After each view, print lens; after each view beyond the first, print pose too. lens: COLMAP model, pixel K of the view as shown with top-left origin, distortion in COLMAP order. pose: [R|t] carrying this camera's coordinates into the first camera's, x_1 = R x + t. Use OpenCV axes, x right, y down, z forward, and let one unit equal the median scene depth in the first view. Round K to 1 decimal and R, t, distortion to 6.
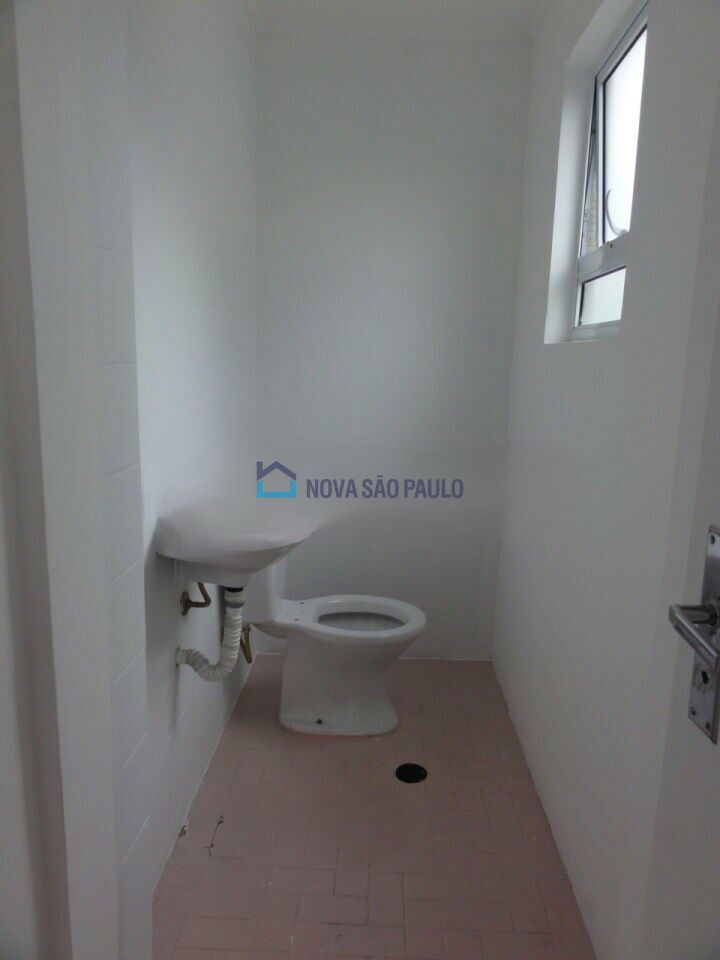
lens RADIAL K [[680.0, 0, 356.3], [0, 680.0, 486.0], [0, 0, 1]] dist [-0.005124, 0.006373]
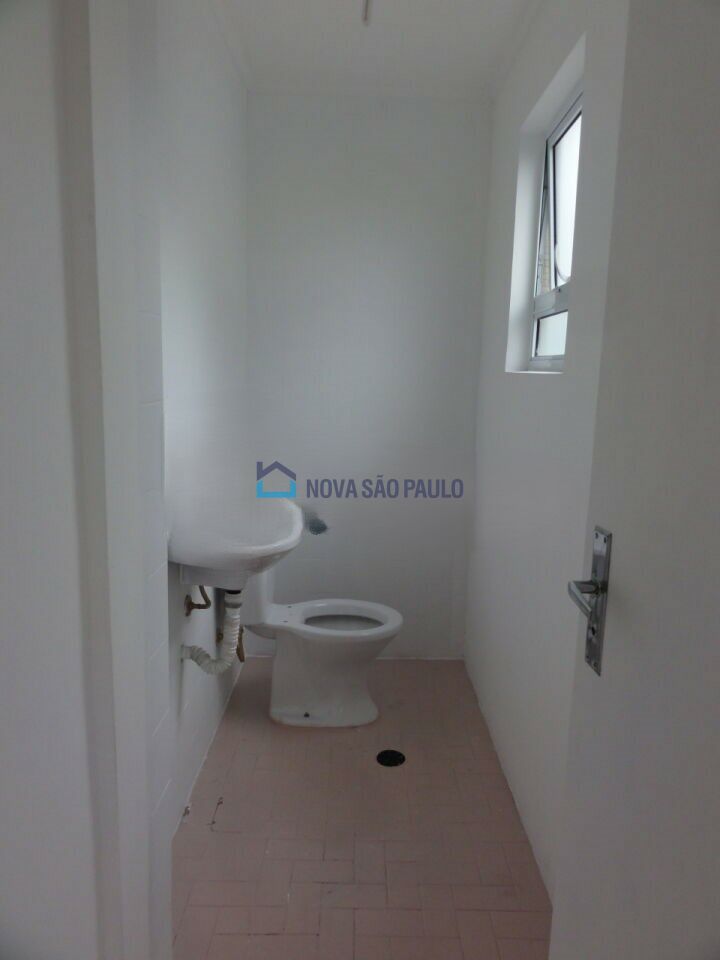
lens RADIAL K [[680.0, 0, 359.2], [0, 680.0, 475.0], [0, 0, 1]] dist [-0.005124, 0.006373]
pose [[0.999238, -0.005089, 0.038695, -0.010647], [0.006443, 0.999368, -0.034959, -0.000872], [-0.038493, 0.035182, 0.998639, -0.115435]]
